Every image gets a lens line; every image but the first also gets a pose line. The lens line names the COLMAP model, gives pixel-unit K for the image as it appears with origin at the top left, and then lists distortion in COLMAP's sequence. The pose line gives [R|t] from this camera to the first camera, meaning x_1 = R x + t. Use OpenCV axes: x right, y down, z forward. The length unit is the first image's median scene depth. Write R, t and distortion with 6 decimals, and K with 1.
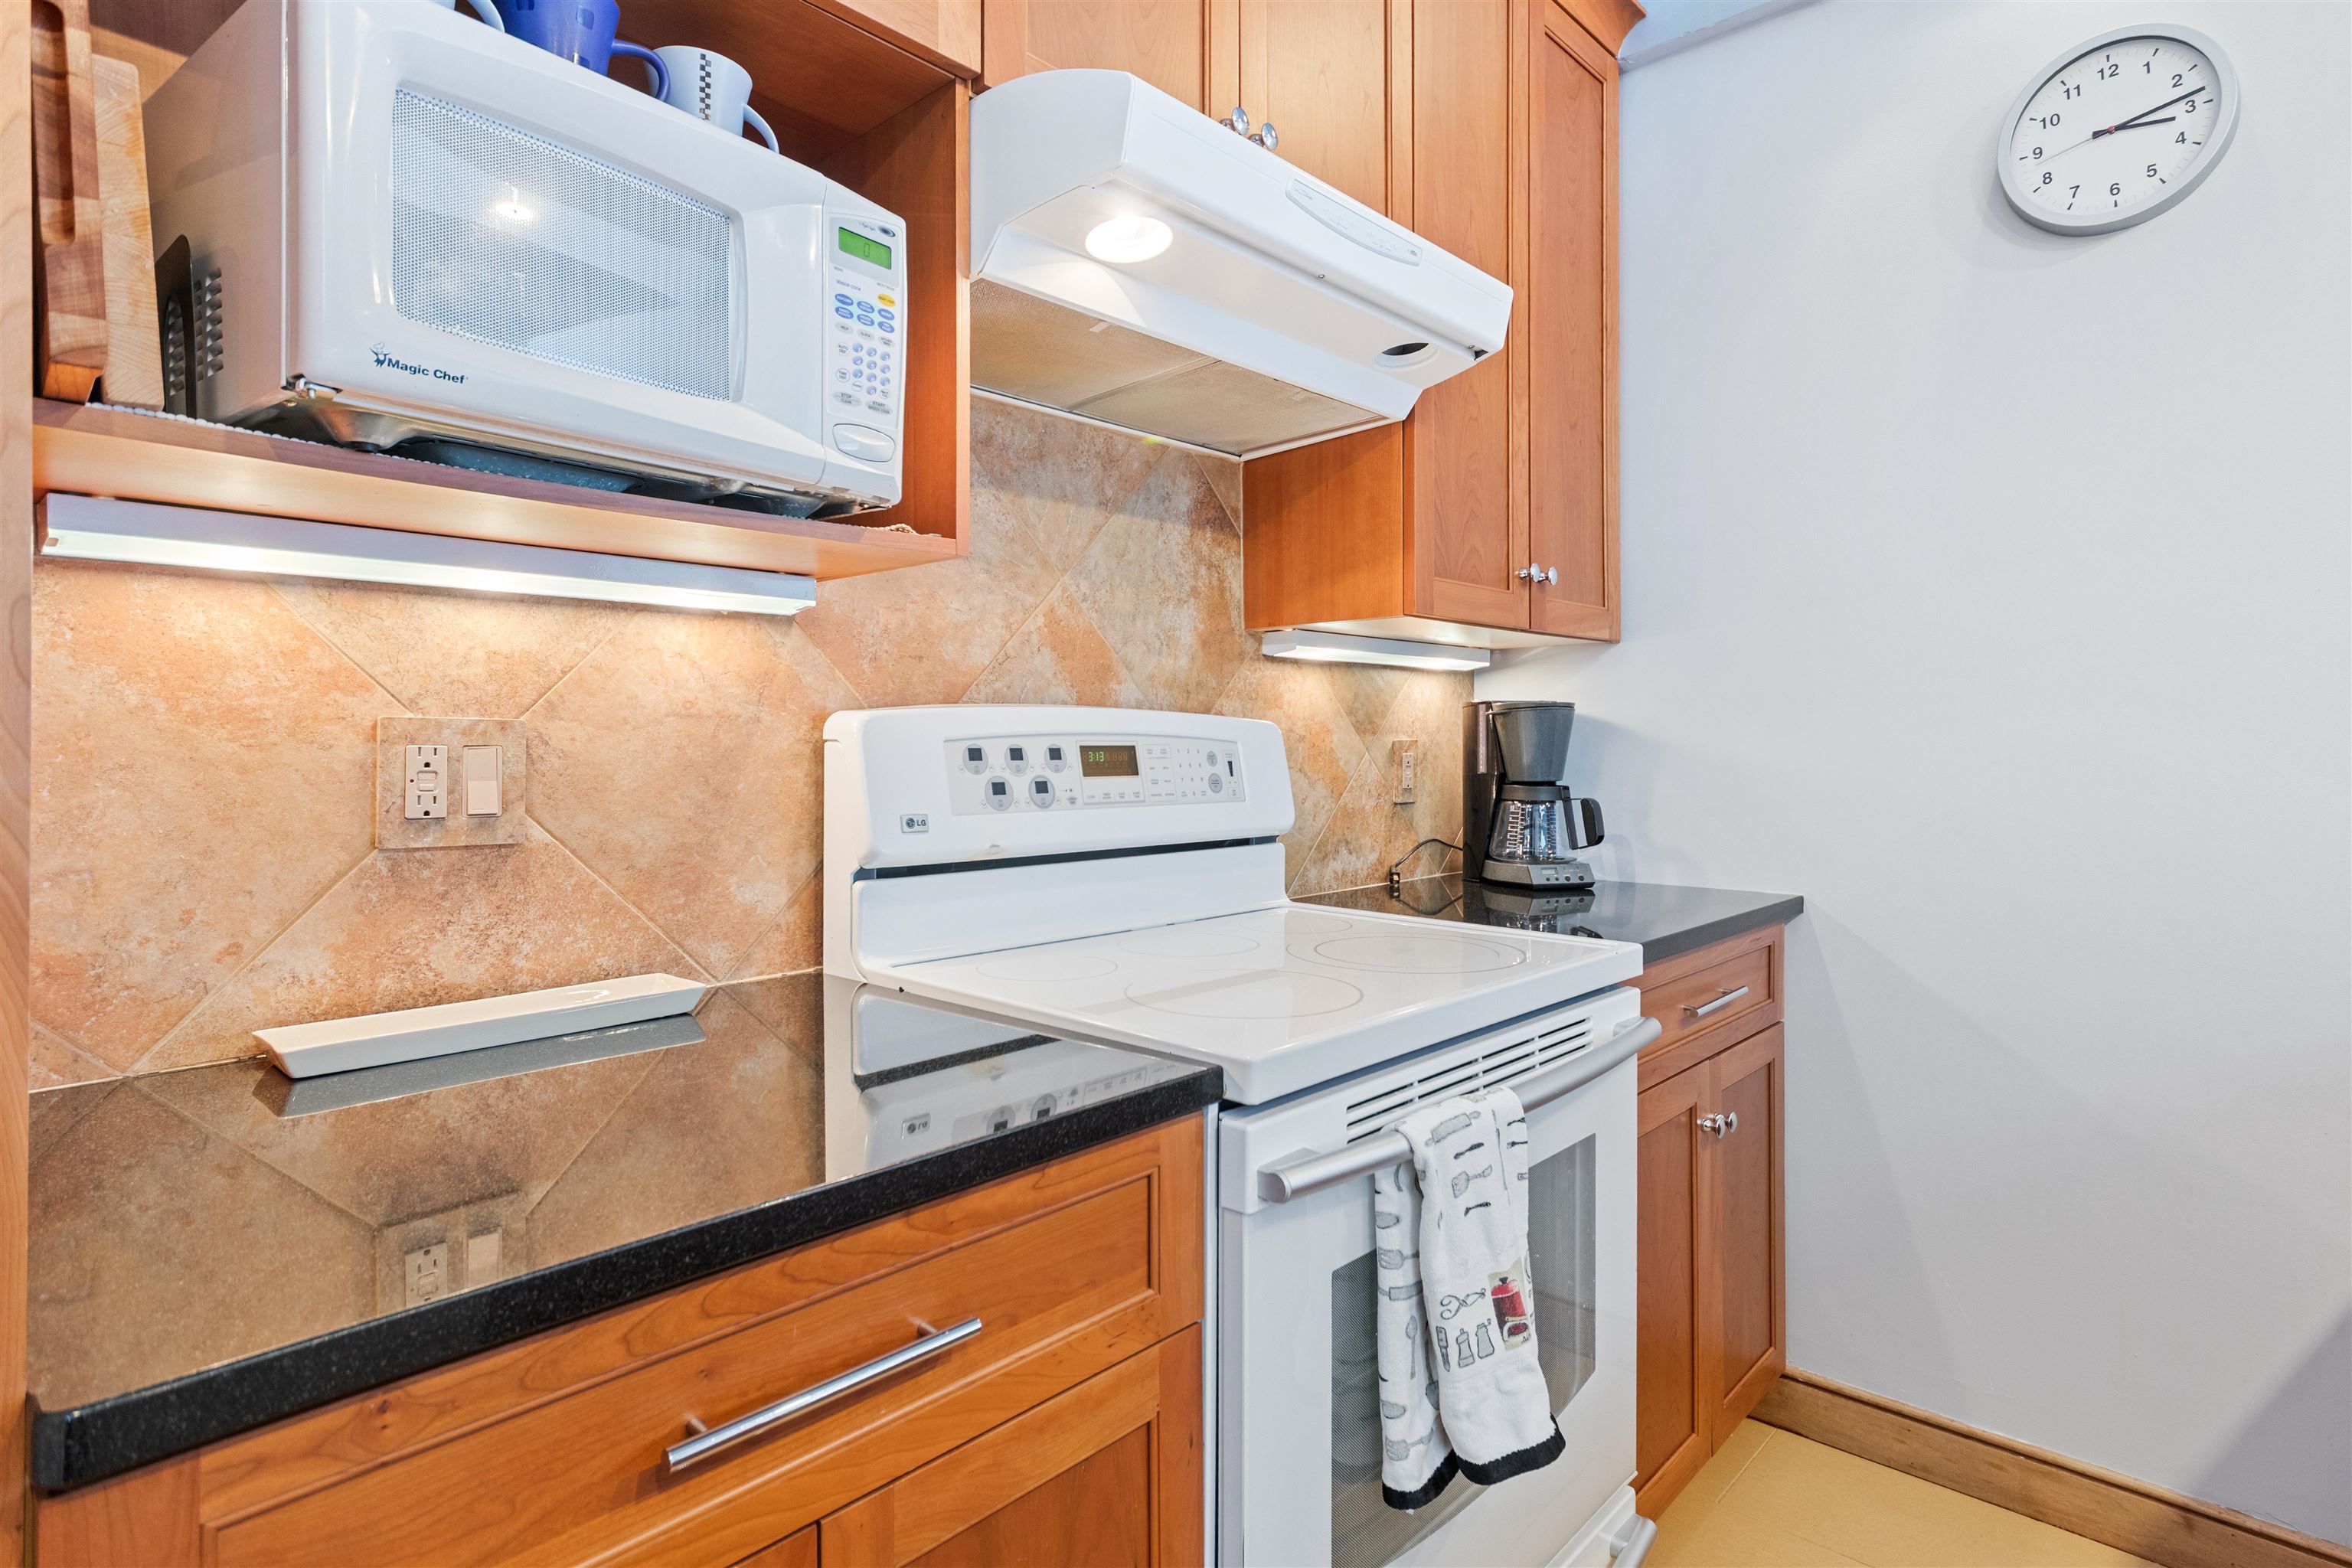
lens RADIAL K [[1193.4, 0, 1171.6], [0, 1193.4, 771.4], [0, 0, 1]] dist [-0.000805, 0.000273]
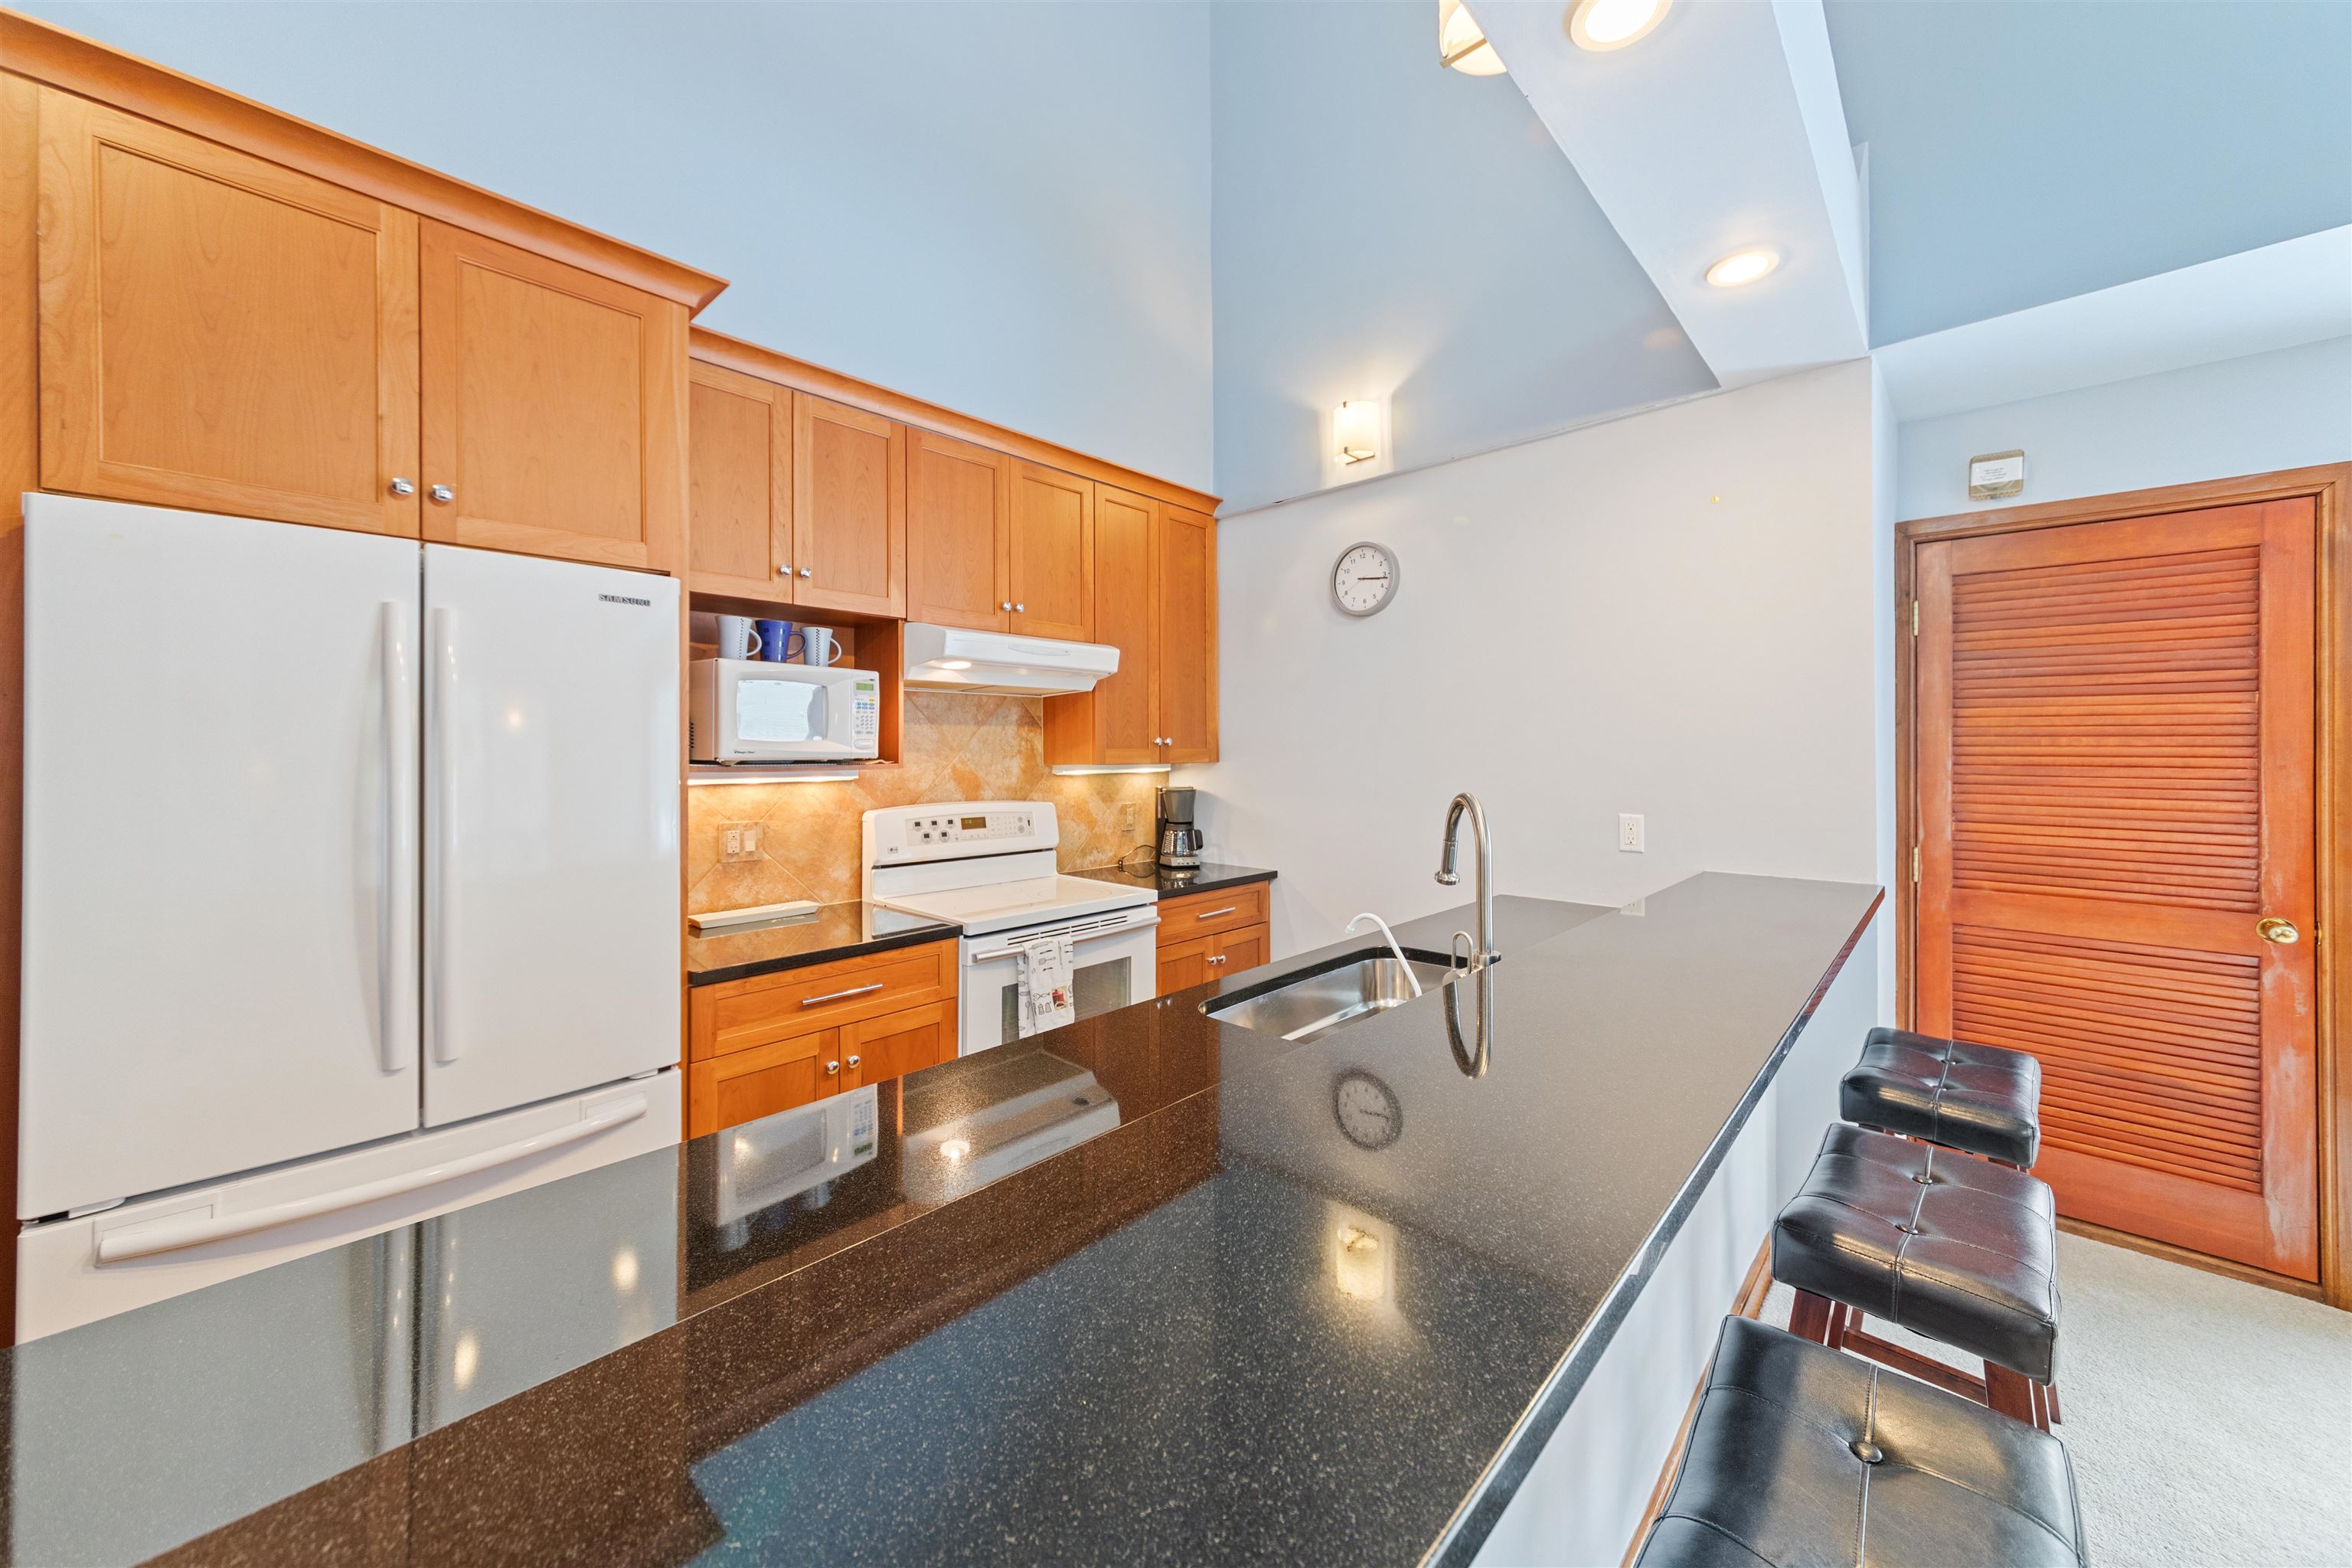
lens RADIAL K [[828.4, 0, 1176.9], [0, 828.4, 765.4], [0, 0, 1]] dist [0.003321, 0.000508]
pose [[0.999995, -0.002002, 0.002480, 0.436206], [0.002020, 0.999973, -0.007095, -0.135232], [-0.002466, 0.007100, 0.999972, -0.950828]]
